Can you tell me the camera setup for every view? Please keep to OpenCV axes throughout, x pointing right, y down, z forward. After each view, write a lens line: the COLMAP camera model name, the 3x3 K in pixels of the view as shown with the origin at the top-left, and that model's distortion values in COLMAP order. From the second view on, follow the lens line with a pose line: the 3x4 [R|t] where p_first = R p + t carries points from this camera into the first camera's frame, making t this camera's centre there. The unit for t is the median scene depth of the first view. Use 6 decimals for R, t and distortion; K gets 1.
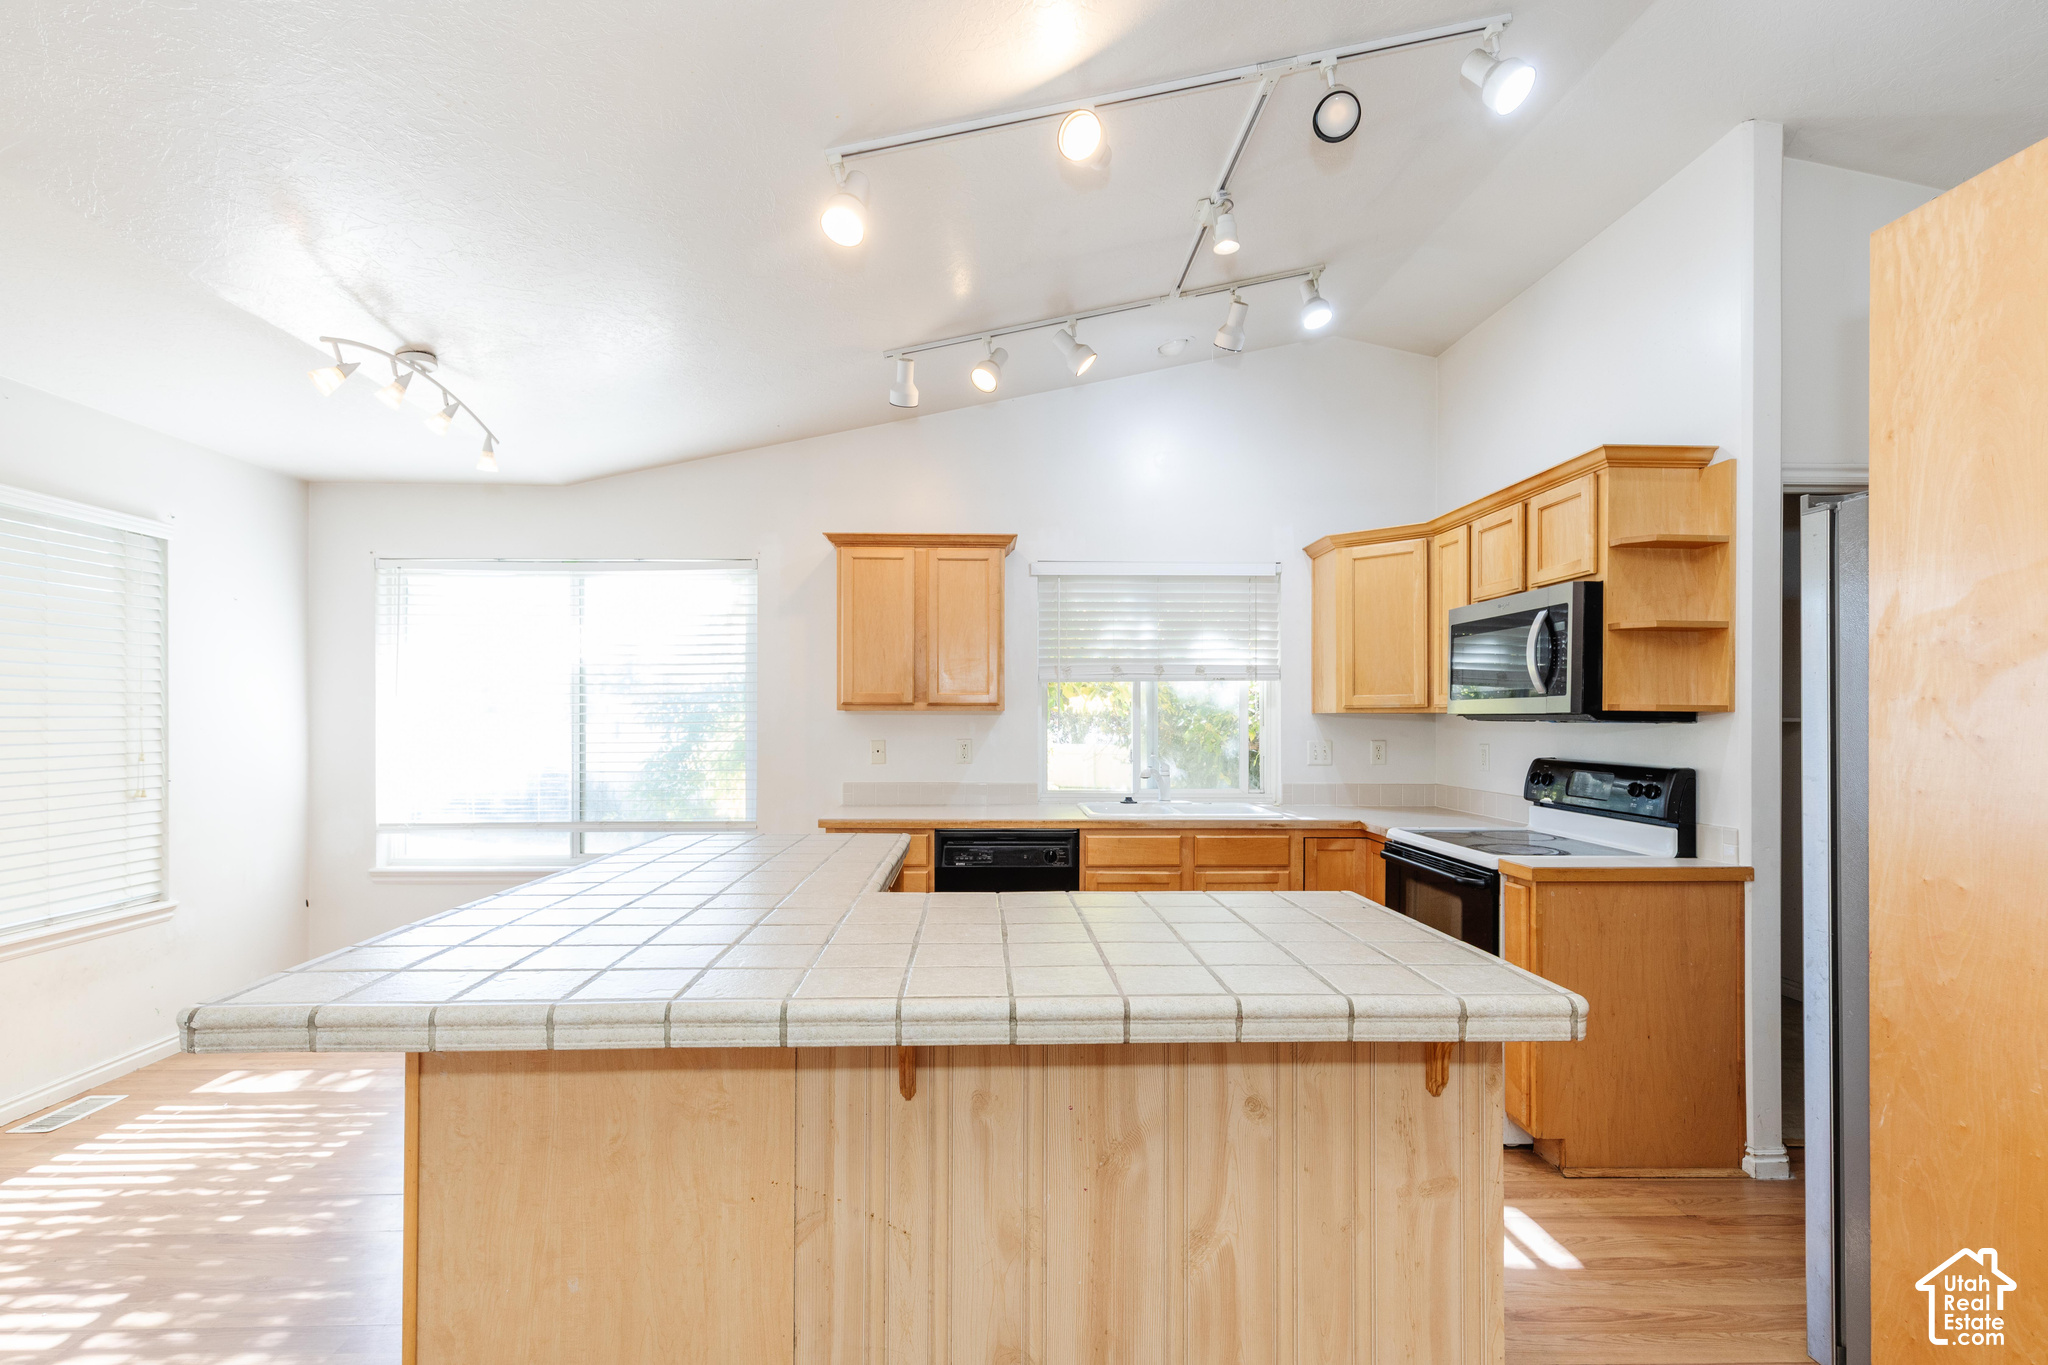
lens RADIAL K [[930.8, 0, 1026.7], [0, 930.8, 692.8], [0, 0, 1]] dist [0.005868, 0.000197]
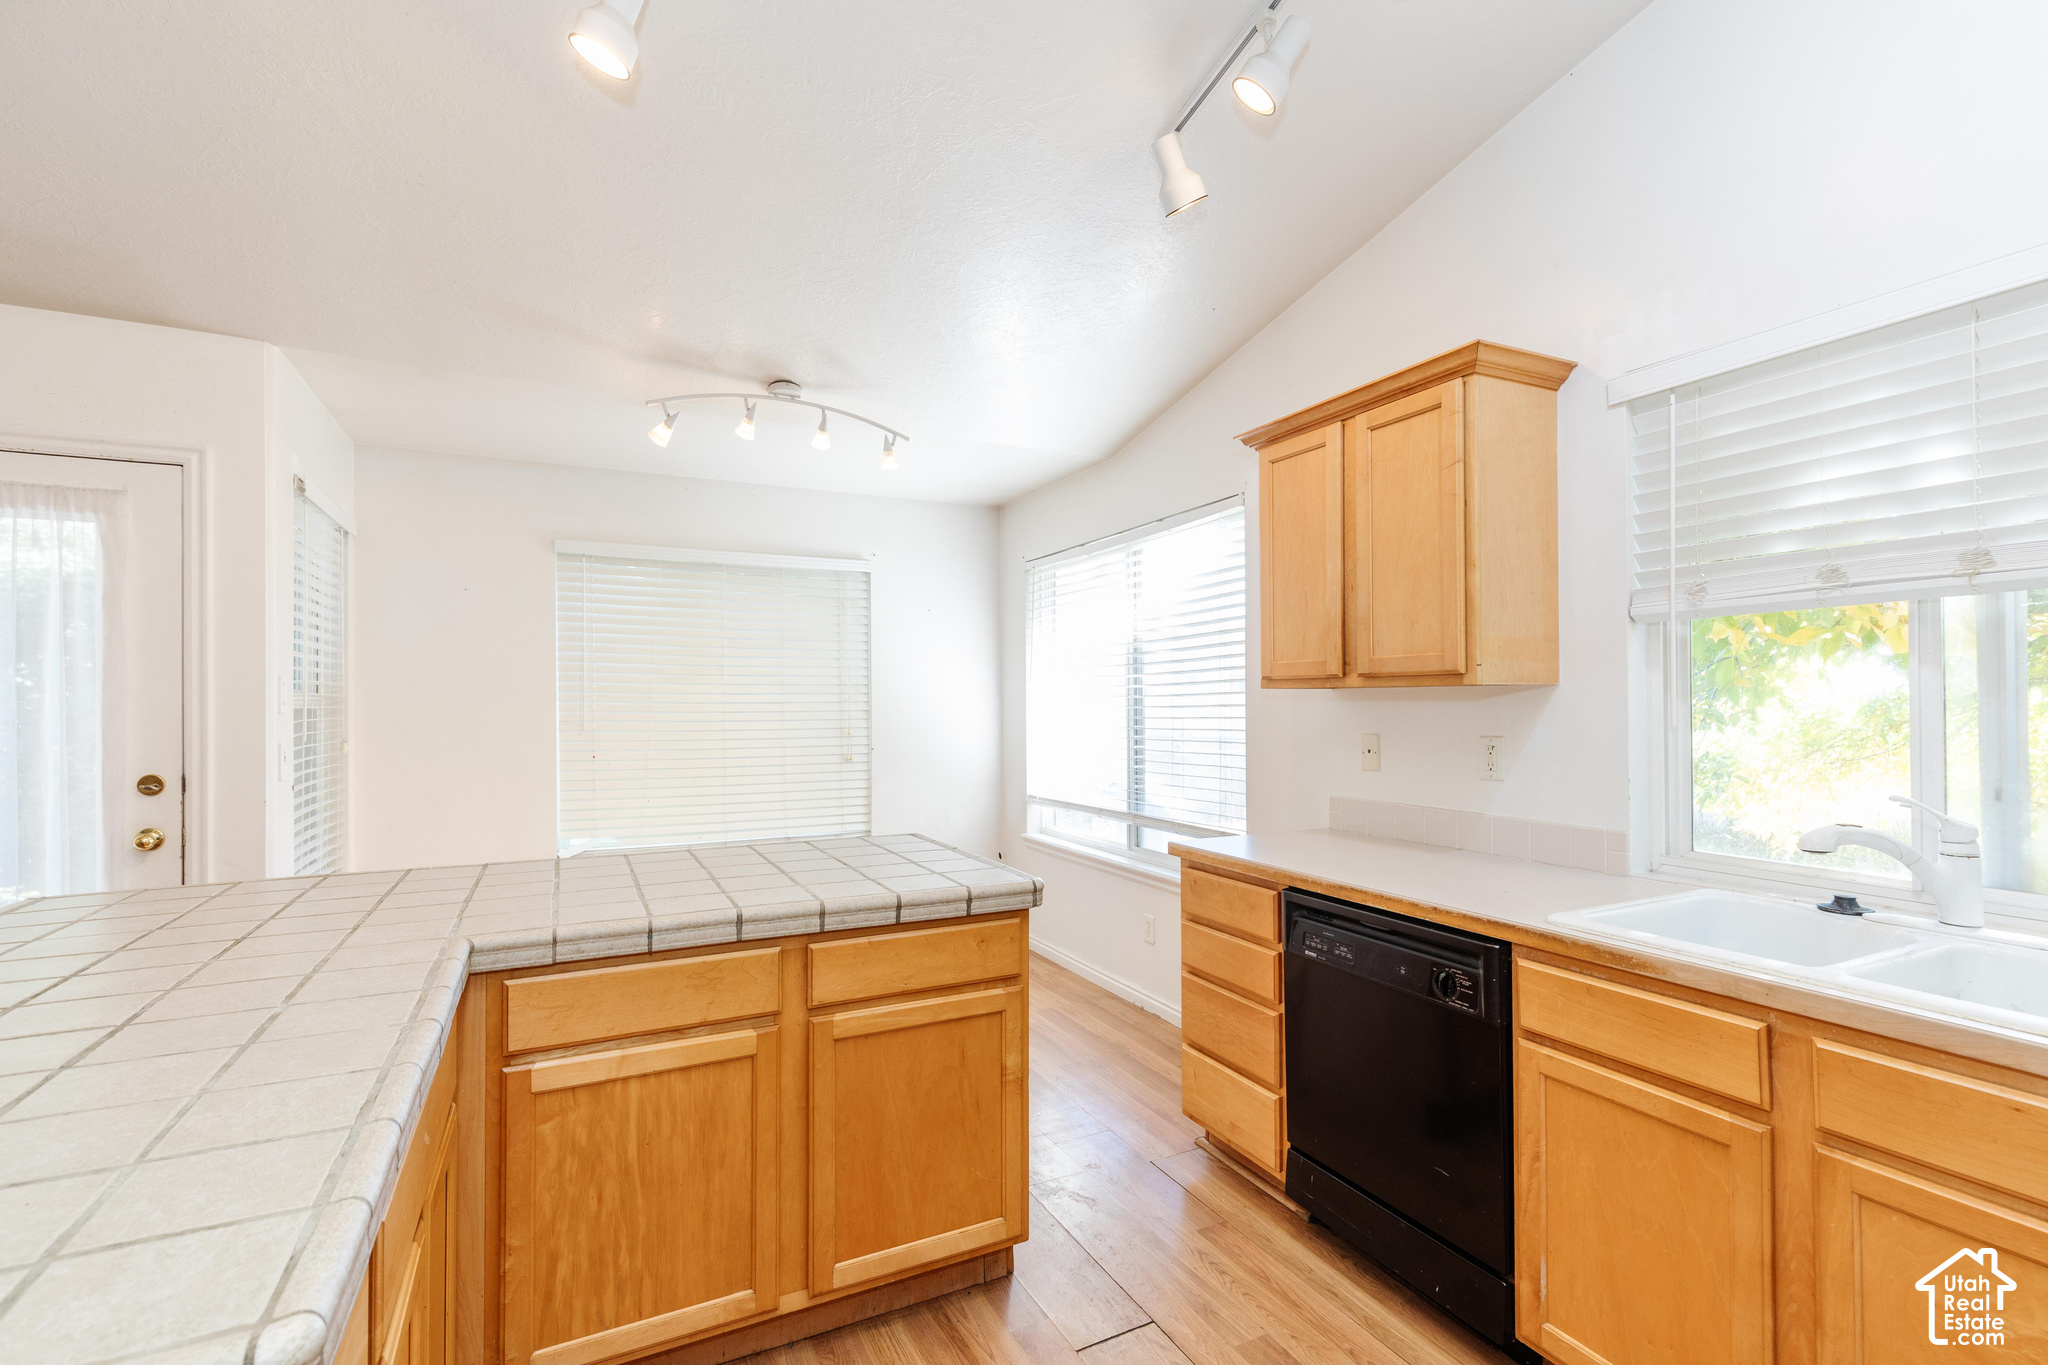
lens RADIAL K [[930.8, 0, 1026.7], [0, 930.8, 692.8], [0, 0, 1]] dist [0.005868, 0.000197]
pose [[0.407587, -0.011995, -0.913088, 0.383403], [0.031088, 0.999516, 0.000747, 0.017134], [0.912637, -0.028691, 0.407763, 0.607680]]
